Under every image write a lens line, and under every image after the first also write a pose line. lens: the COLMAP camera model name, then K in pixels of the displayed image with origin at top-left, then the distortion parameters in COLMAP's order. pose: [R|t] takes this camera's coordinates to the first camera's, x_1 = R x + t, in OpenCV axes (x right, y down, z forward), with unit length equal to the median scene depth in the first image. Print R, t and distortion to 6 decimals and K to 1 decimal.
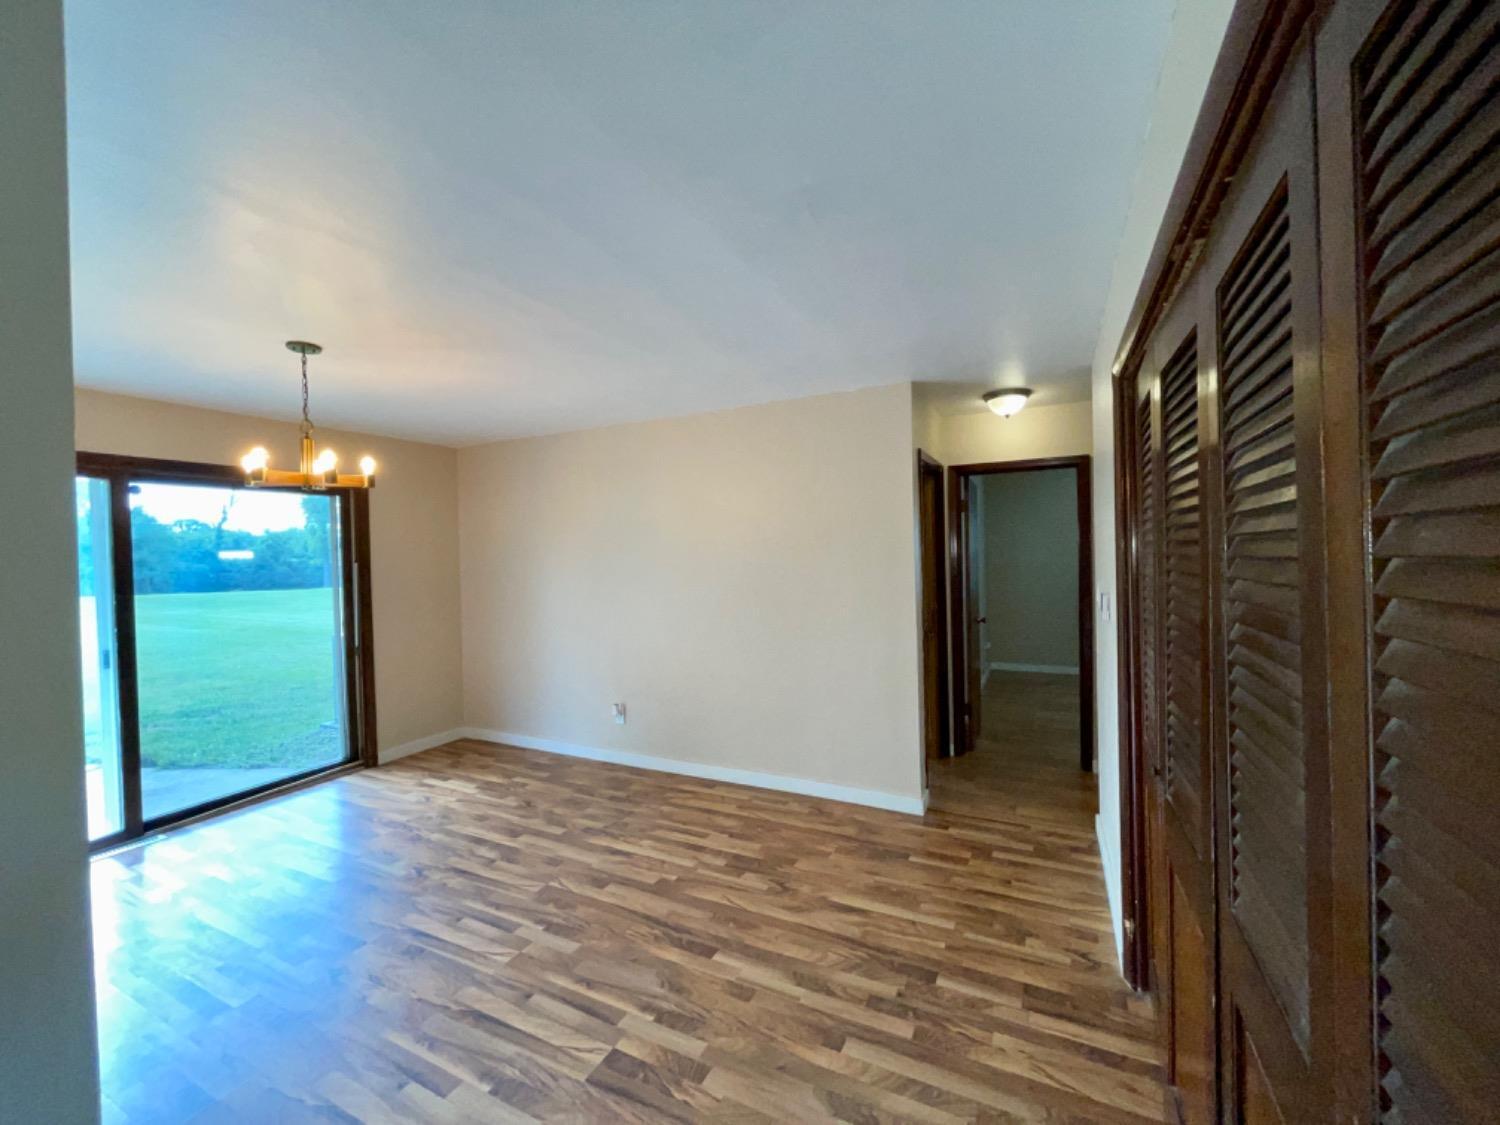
lens RADIAL K [[618.3, 0, 749.3], [0, 618.3, 556.6], [0, 0, 1]] dist [-0.002769, -0.000016]
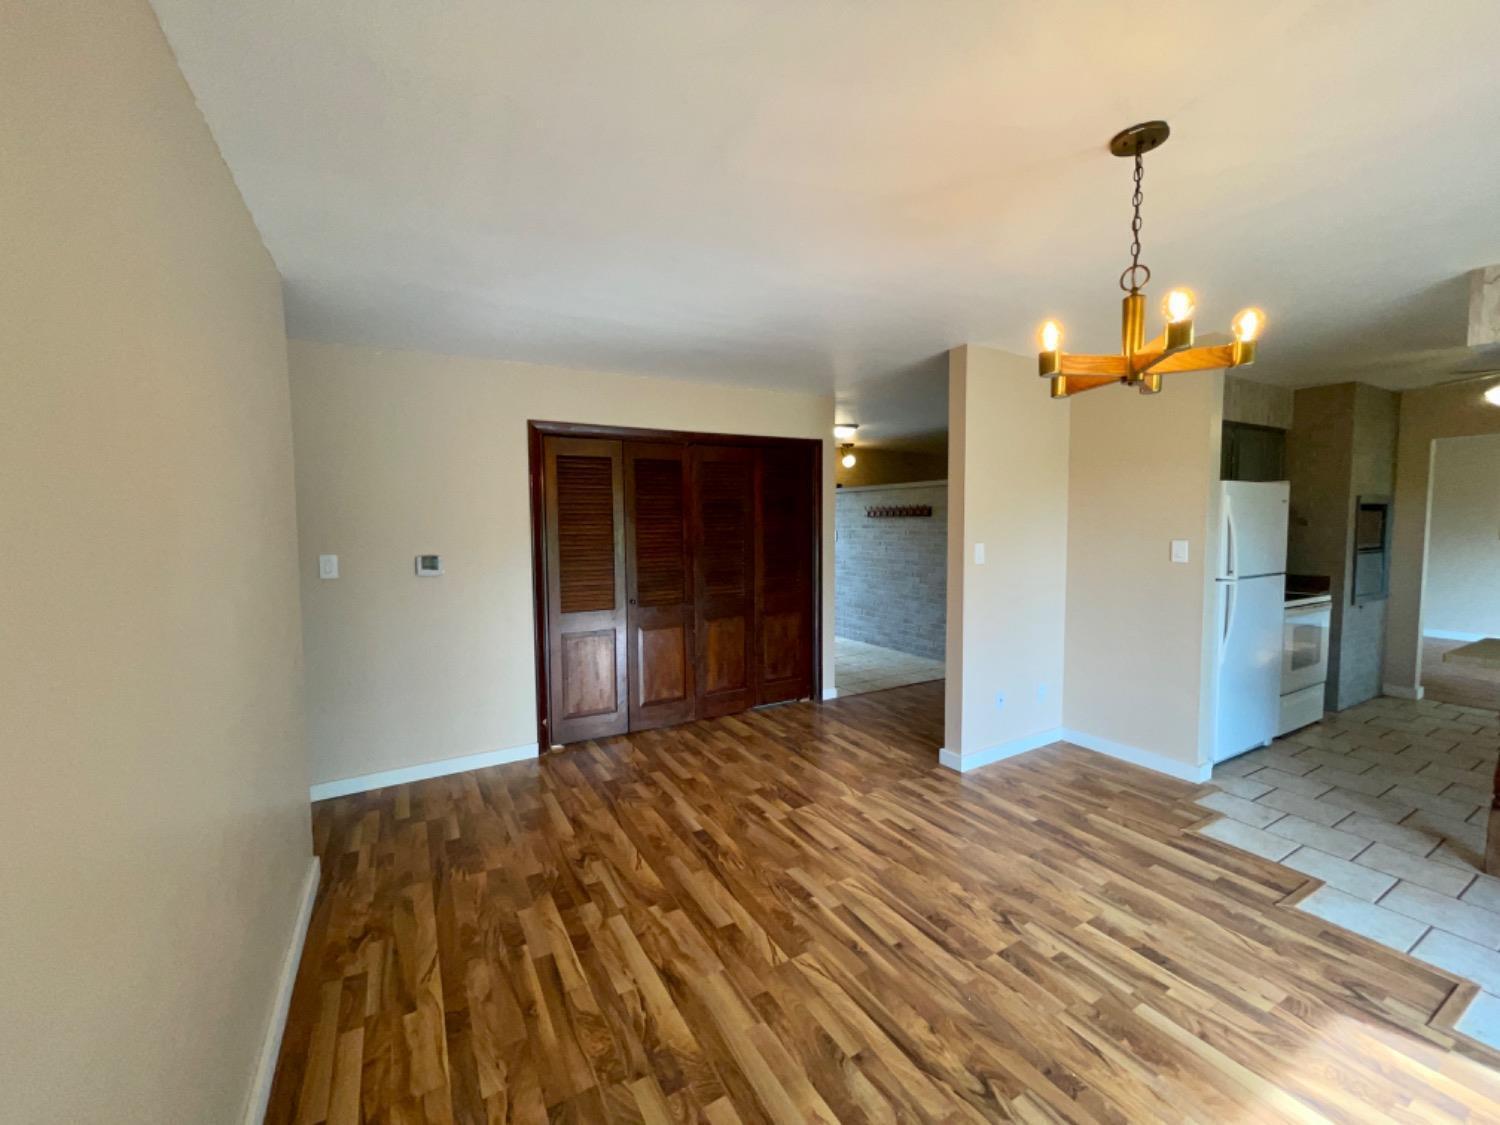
lens RADIAL K [[618.3, 0, 739.4], [0, 618.3, 561.3], [0, 0, 1]] dist [-0.002769, -0.000016]
pose [[-0.827343, -0.002935, 0.561690, -0.740388], [0.033098, 0.997994, 0.053967, 0.019155], [-0.560721, 0.063240, -0.825586, 1.732552]]
